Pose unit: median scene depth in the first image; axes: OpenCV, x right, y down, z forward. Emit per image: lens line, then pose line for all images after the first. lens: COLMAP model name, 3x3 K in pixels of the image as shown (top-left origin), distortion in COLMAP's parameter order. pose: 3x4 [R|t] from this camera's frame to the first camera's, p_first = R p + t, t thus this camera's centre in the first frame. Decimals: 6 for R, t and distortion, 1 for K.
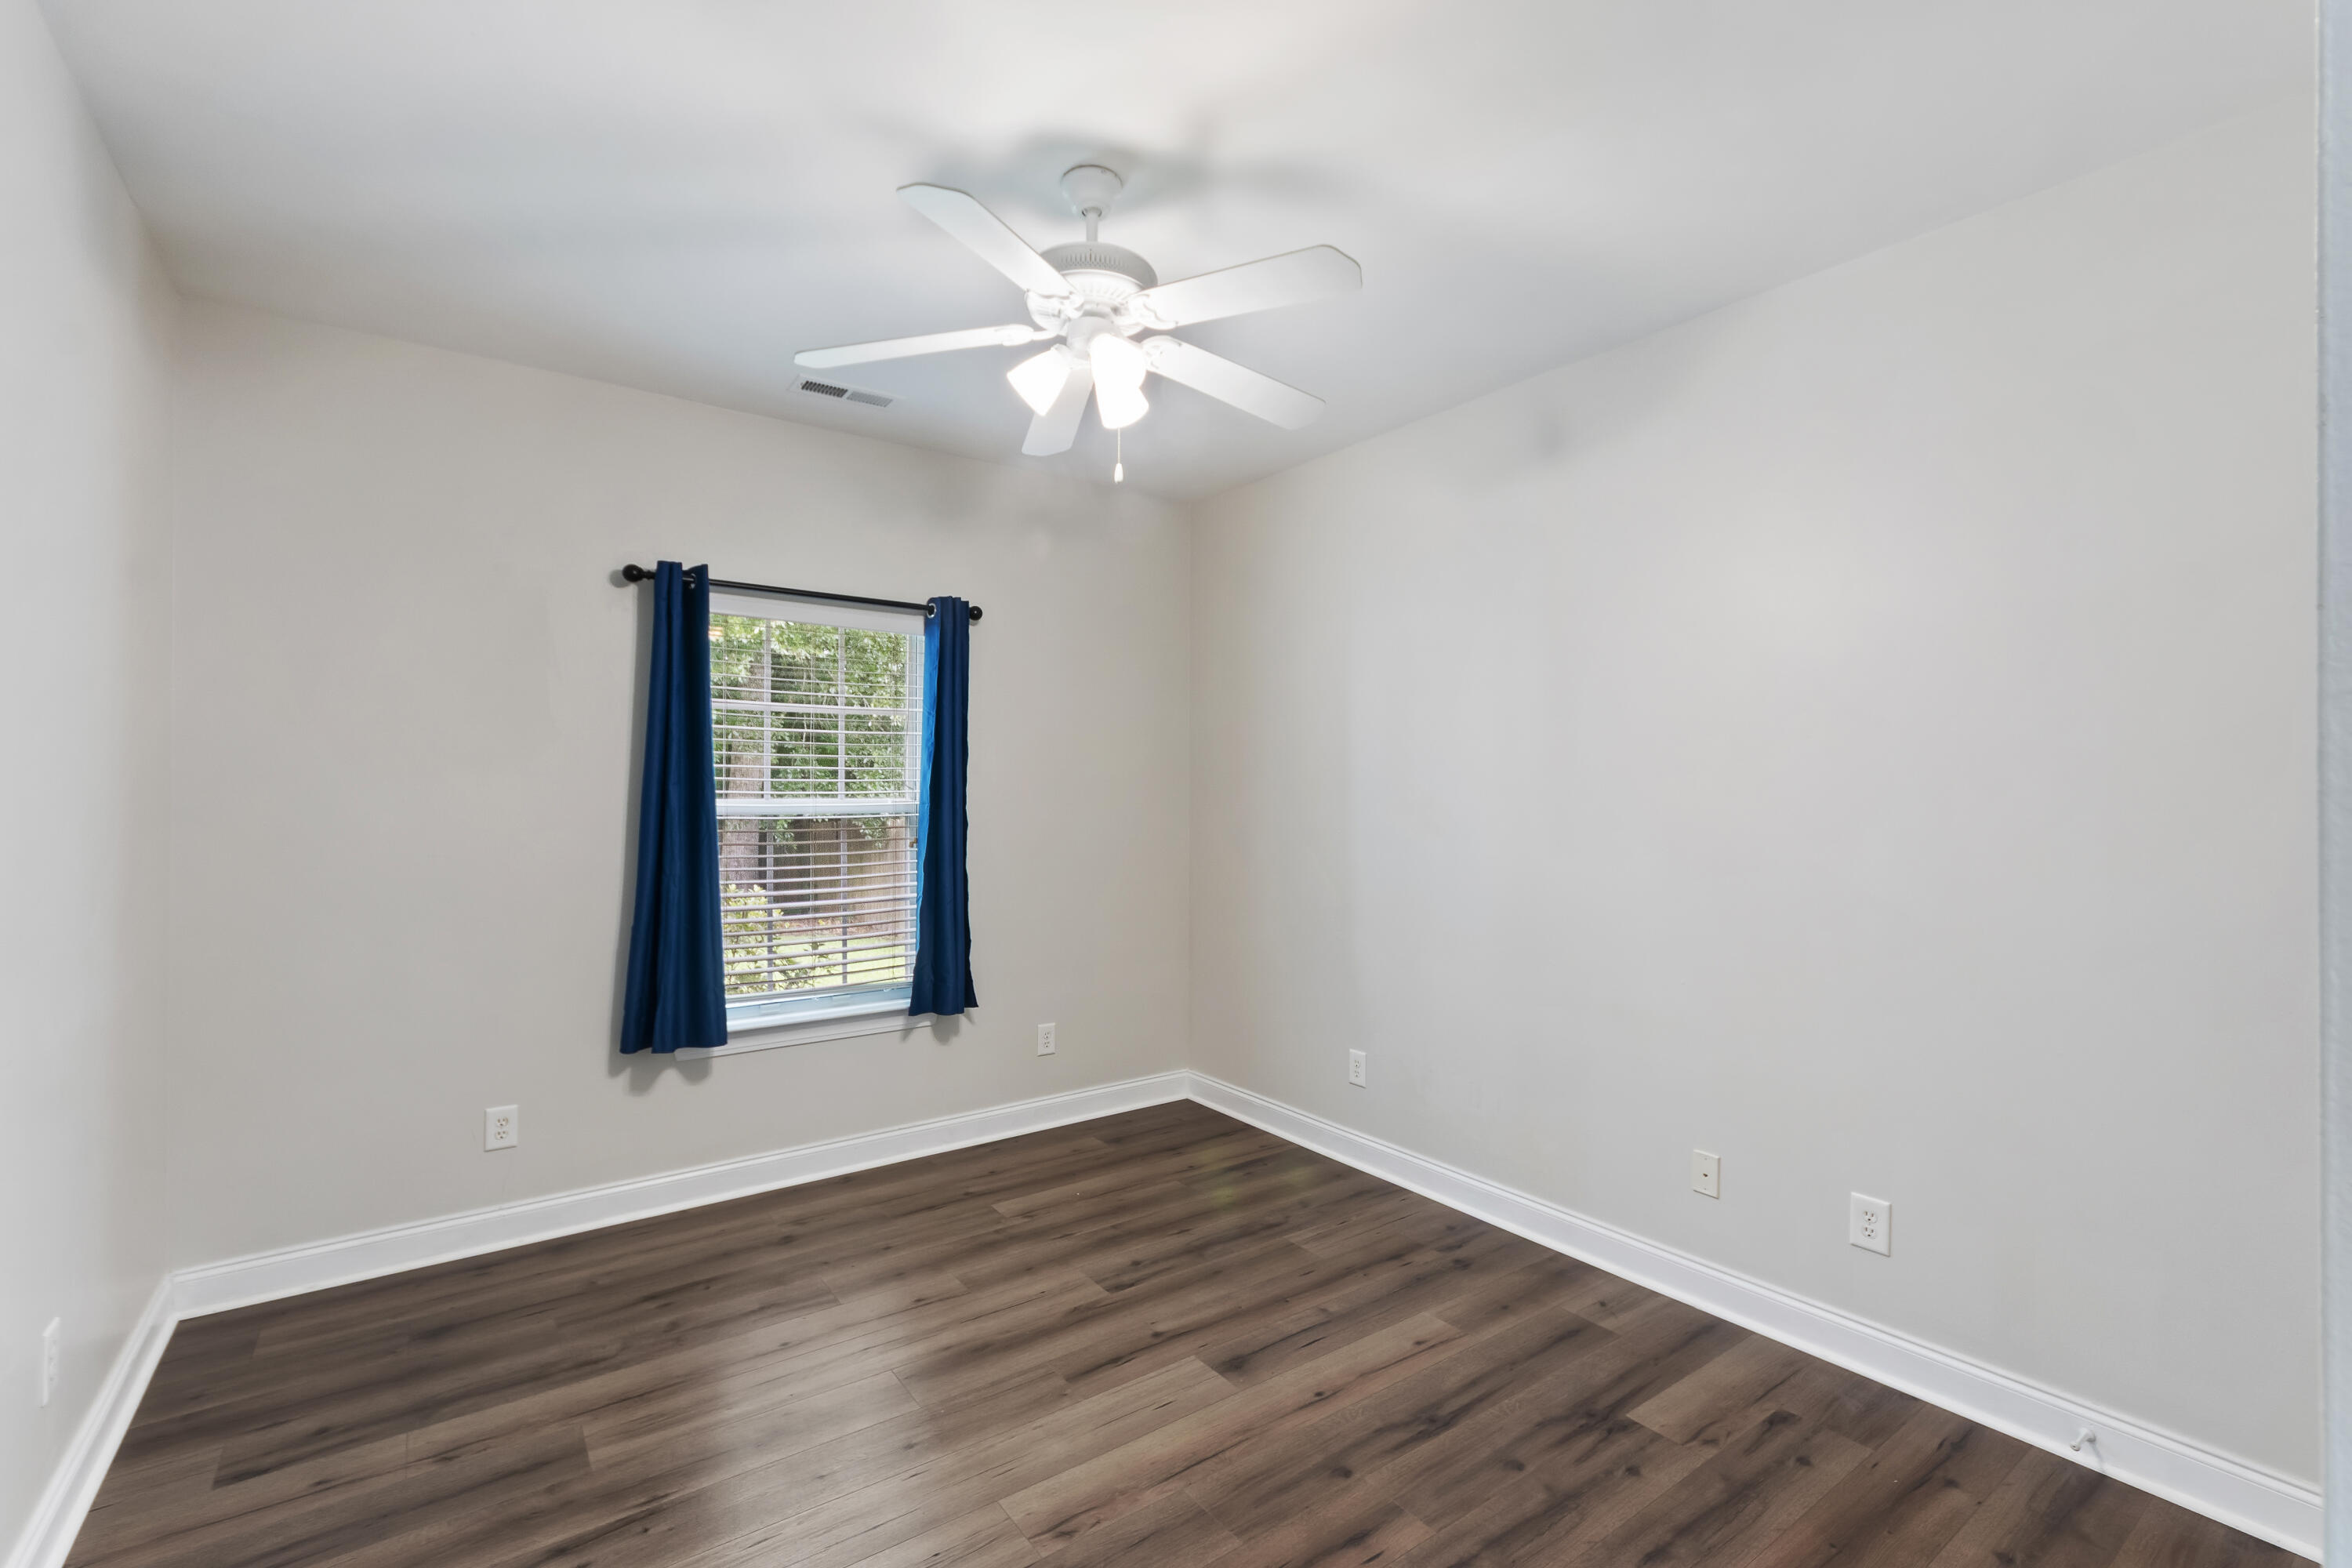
lens RADIAL K [[1053.7, 0, 1176.0], [0, 1053.7, 784.0], [0, 0, 1]] dist [0.014503, -0.000047]
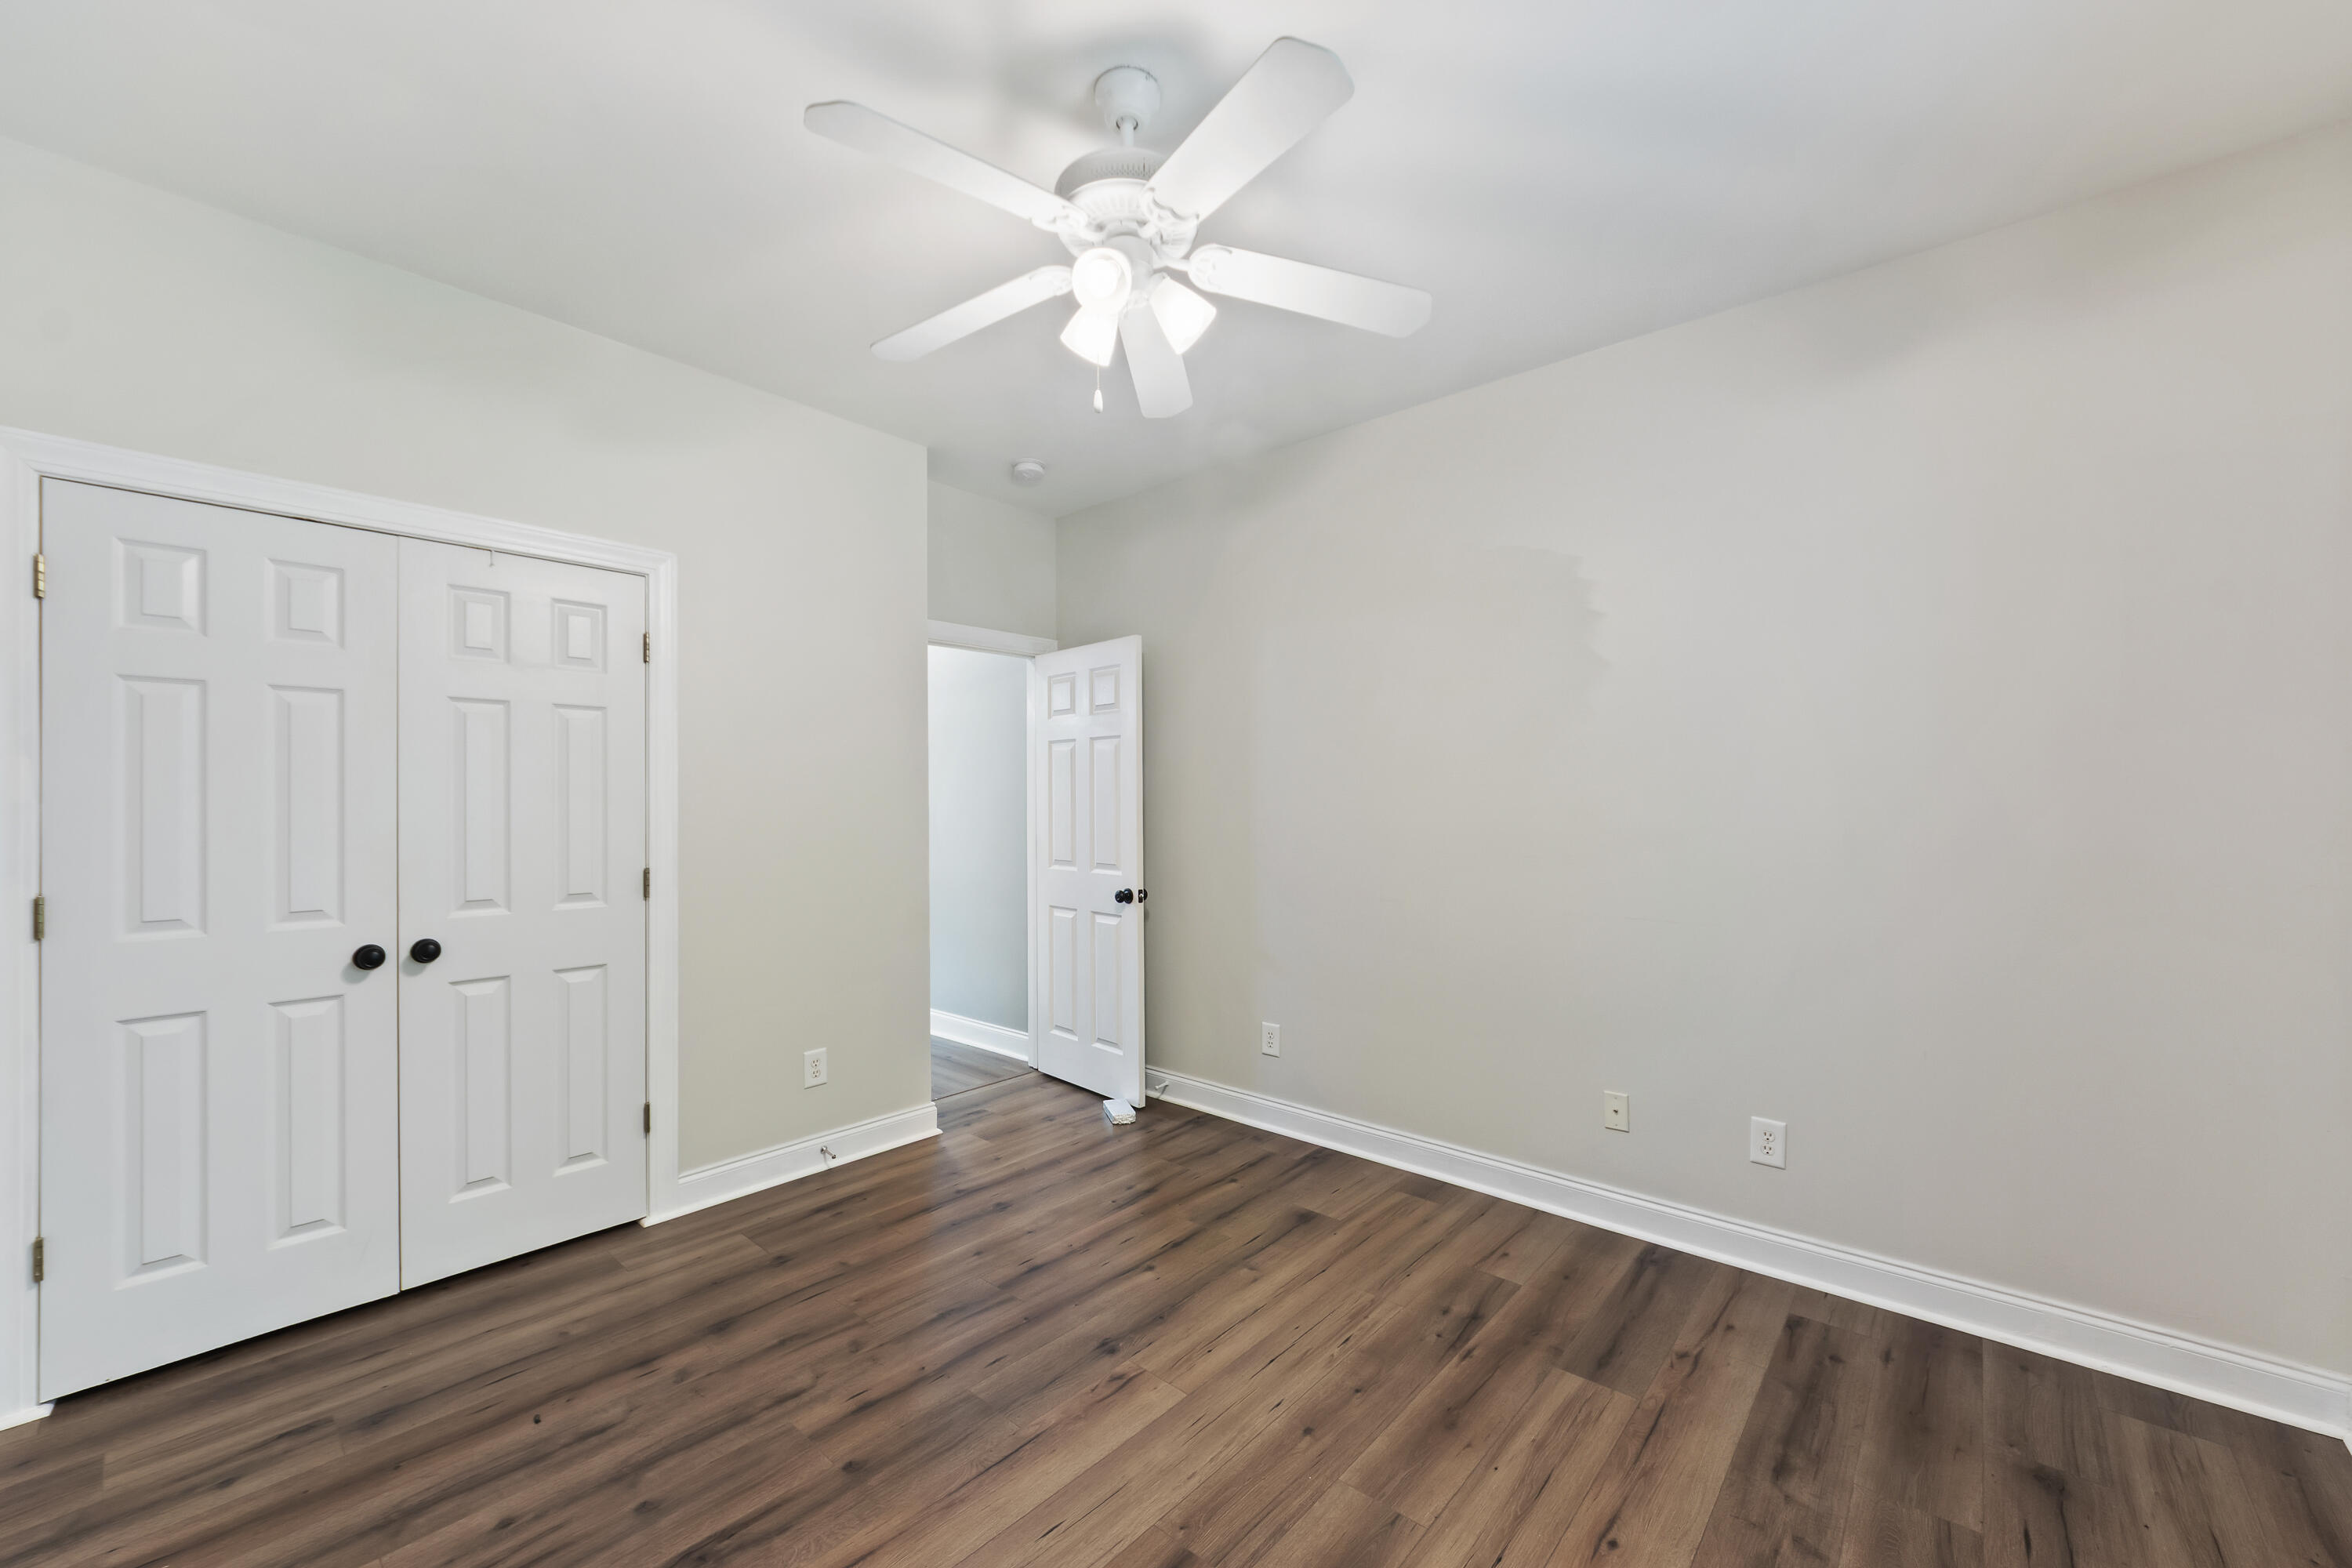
lens RADIAL K [[914.0, 0, 1171.3], [0, 914.0, 794.3], [0, 0, 1]] dist [-0.006231, -0.000243]
pose [[-0.977888, -0.001994, -0.209118, 0.047248], [0.000531, 0.999928, -0.012020, 0.050080], [0.209127, -0.011865, -0.977817, 1.803321]]
